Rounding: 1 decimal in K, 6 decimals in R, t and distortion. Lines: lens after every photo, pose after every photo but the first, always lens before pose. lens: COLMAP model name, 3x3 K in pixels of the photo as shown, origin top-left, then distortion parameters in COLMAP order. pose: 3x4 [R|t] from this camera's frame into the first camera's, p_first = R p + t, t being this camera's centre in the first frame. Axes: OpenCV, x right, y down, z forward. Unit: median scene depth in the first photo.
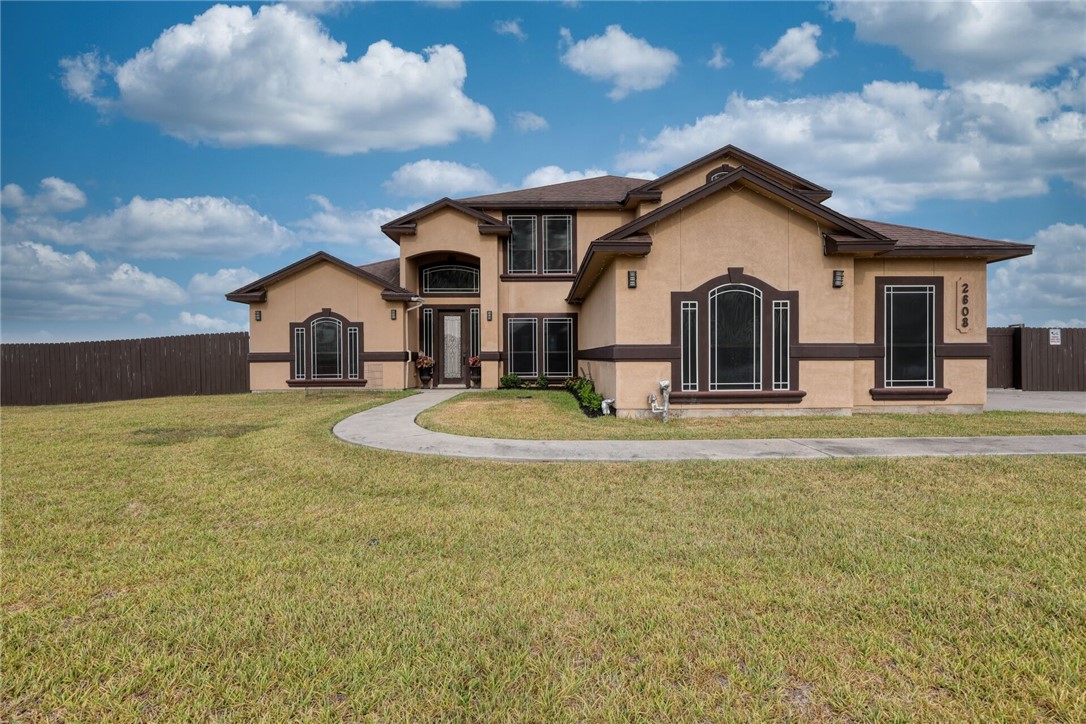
lens RADIAL K [[570.4, 0, 544.9], [0, 570.4, 363.0], [0, 0, 1]] dist [-0.008131, -0.000479]
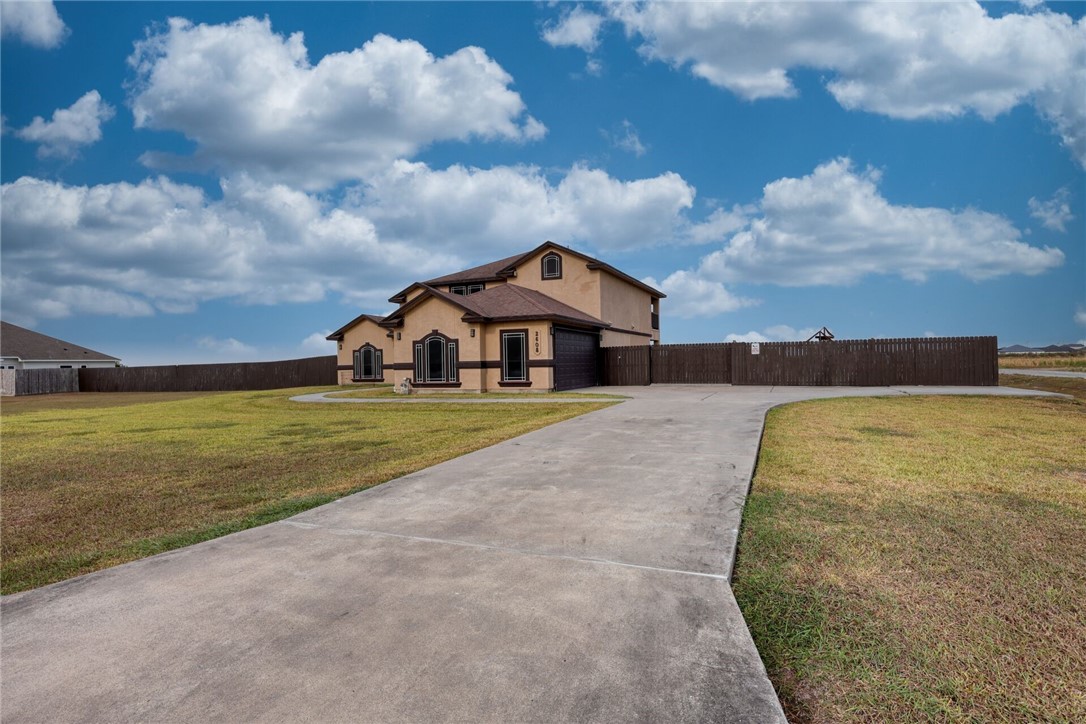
lens RADIAL K [[570.4, 0, 541.0], [0, 570.4, 362.0], [0, 0, 1]] dist [-0.008131, -0.000479]
pose [[0.915008, -0.012751, -0.403233, 1.601964], [0.010217, 0.999912, -0.008436, -0.008729], [0.403305, 0.003599, 0.915058, -0.933226]]
